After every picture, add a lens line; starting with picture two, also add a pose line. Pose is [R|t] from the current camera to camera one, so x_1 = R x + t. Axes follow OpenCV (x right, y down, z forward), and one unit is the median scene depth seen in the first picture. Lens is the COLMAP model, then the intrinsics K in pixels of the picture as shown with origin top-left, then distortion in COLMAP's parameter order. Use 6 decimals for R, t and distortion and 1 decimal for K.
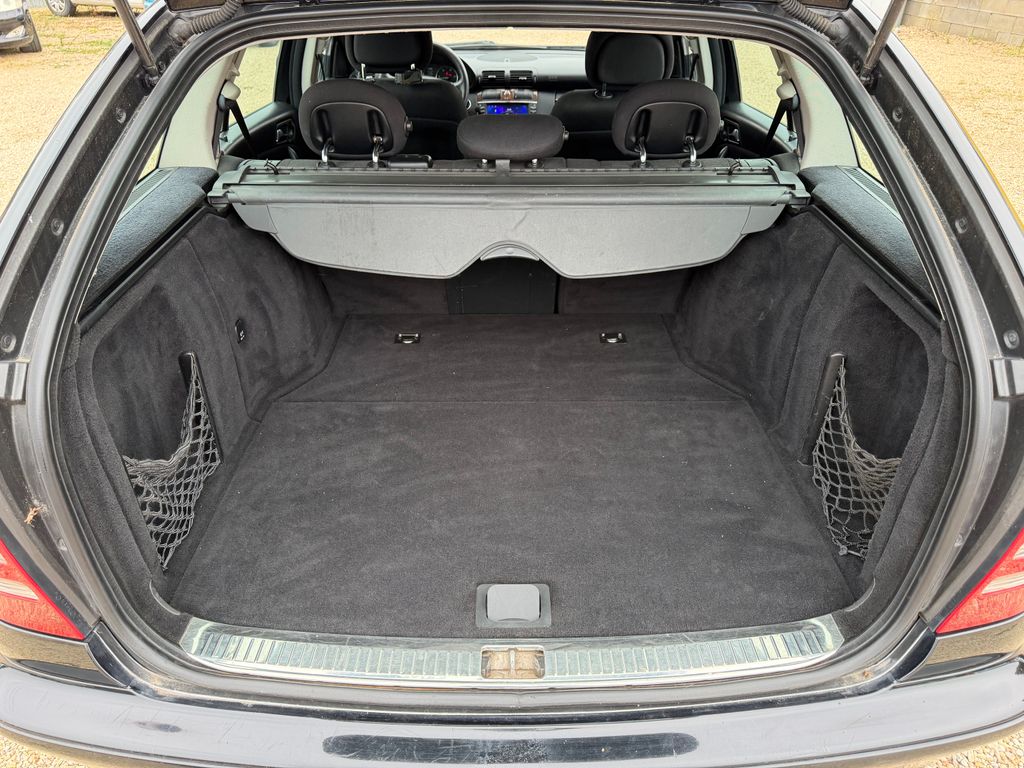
lens RADIAL K [[731.6, 0, 512.0], [0, 731.6, 384.0], [0, 0, 1]] dist [-0.008746, -0.001781]
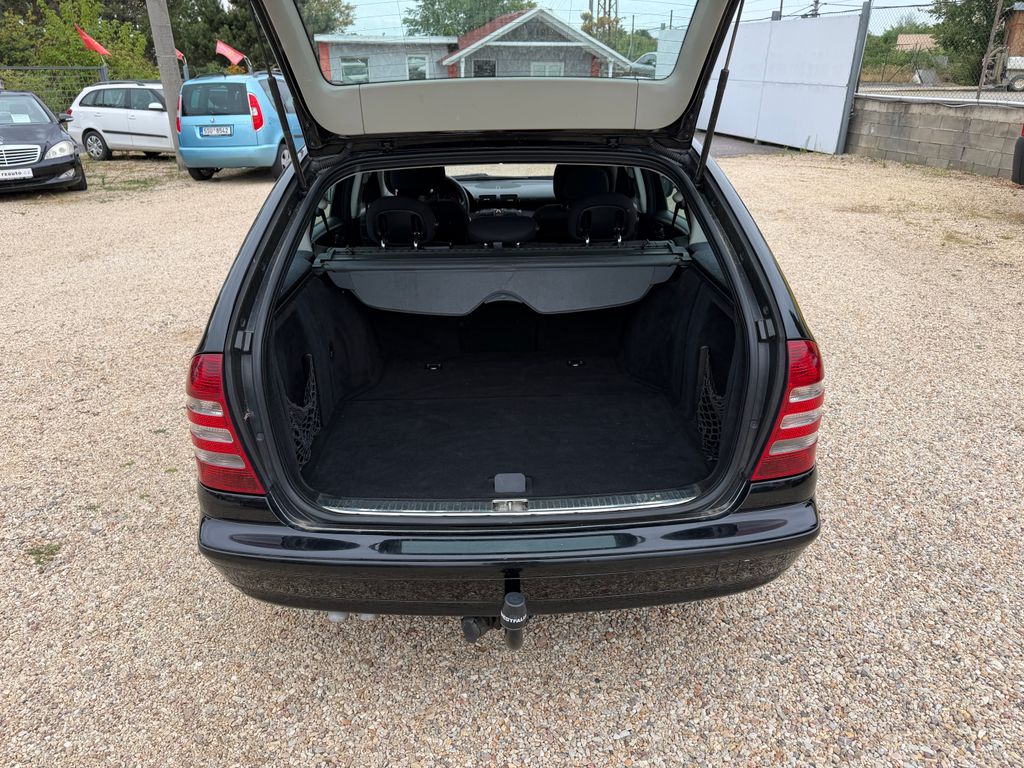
lens RADIAL K [[743.4, 0, 512.0], [0, 743.4, 384.0], [0, 0, 1]] dist [0.003885, -0.002071]
pose [[0.999719, -0.022083, 0.008640, -0.001864], [0.023202, 0.986151, -0.164218, 0.256599], [-0.004894, 0.164373, 0.986386, -0.529101]]
